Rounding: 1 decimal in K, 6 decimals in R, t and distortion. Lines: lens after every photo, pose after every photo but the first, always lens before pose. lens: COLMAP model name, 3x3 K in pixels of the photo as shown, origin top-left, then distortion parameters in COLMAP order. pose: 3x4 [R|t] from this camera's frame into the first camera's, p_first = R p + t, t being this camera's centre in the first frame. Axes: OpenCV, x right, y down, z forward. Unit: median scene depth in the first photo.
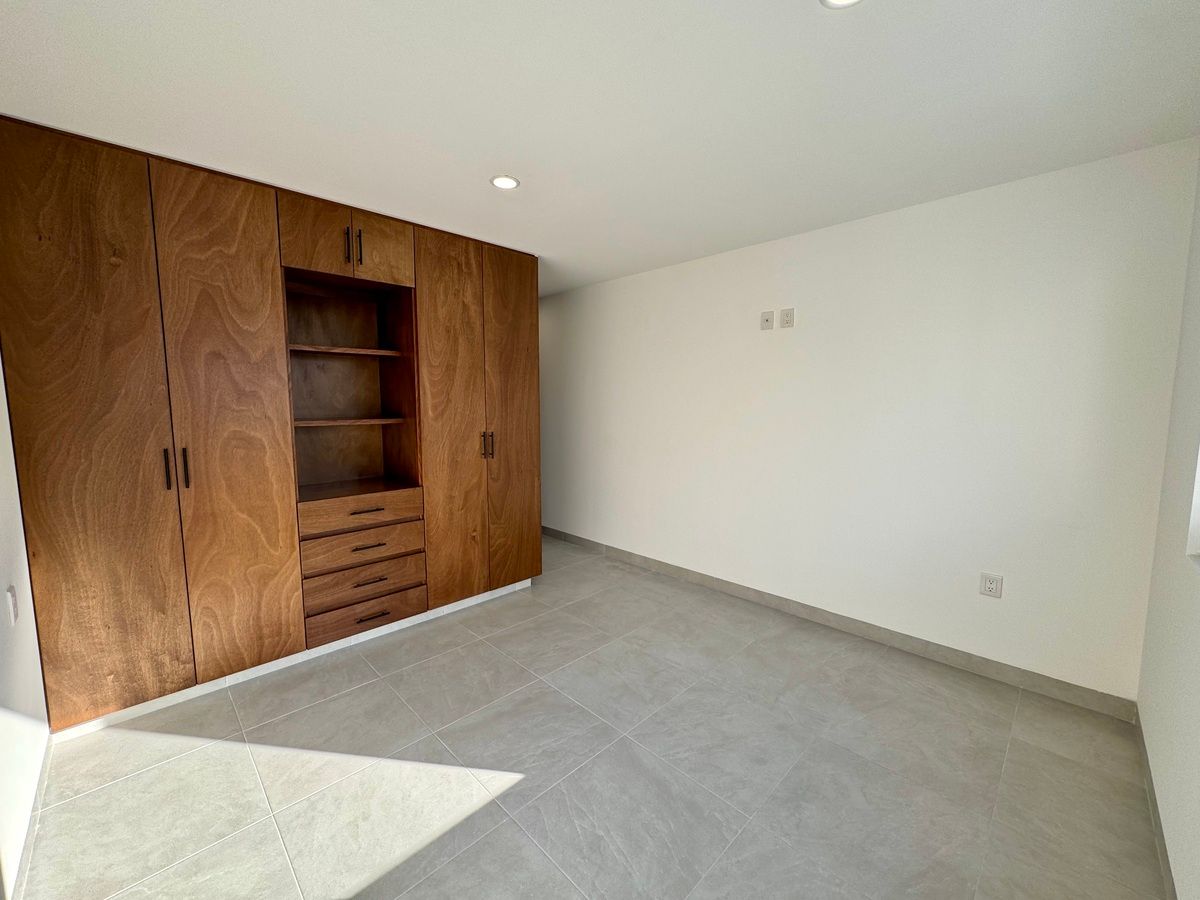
lens RADIAL K [[479.5, 0, 601.8], [0, 479.5, 450.8], [0, 0, 1]] dist [-0.003364, 0.000585]
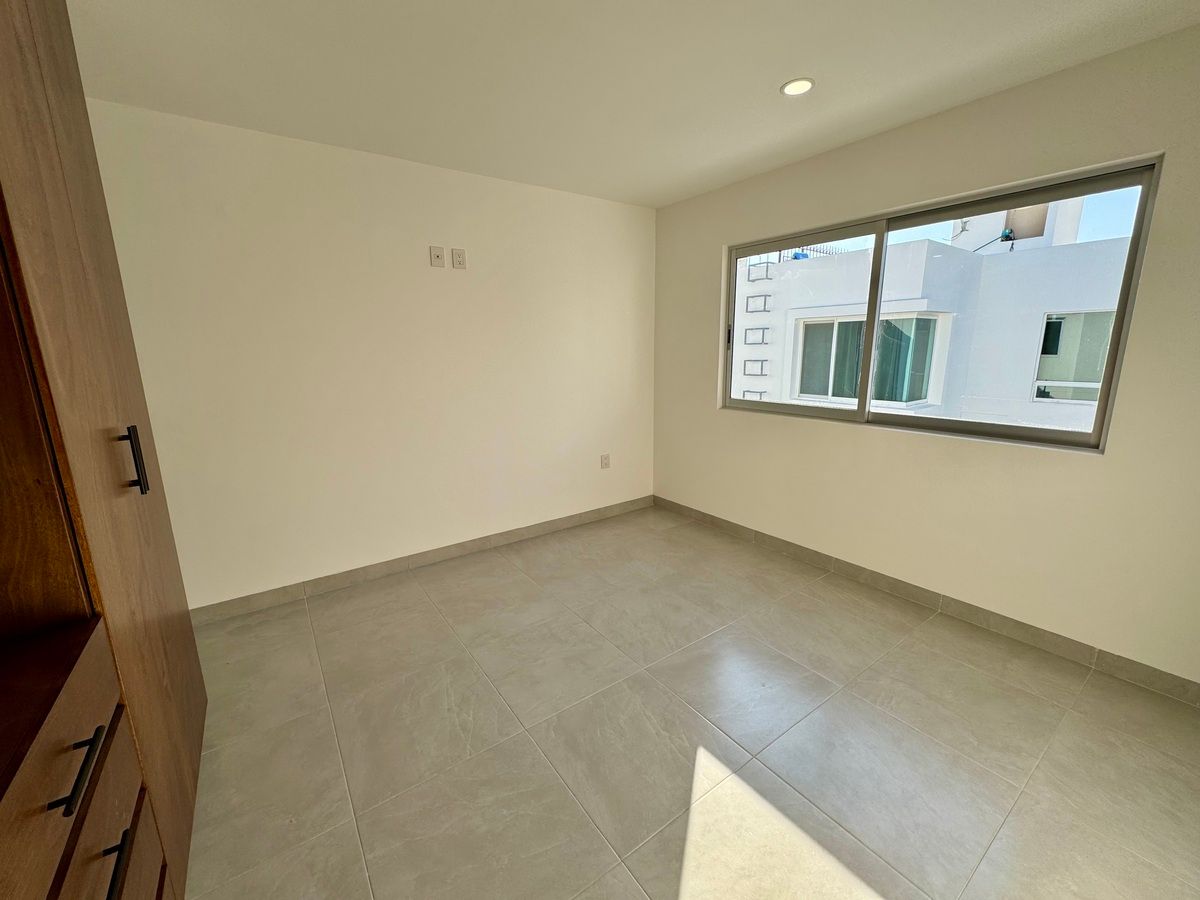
lens RADIAL K [[479.5, 0, 598.0], [0, 479.5, 446.2], [0, 0, 1]] dist [-0.003364, 0.000585]
pose [[0.161259, -0.202771, 0.965857, -0.703307], [0.116906, 0.975700, 0.185319, -0.065226], [-0.979964, 0.083030, 0.181046, 0.703037]]
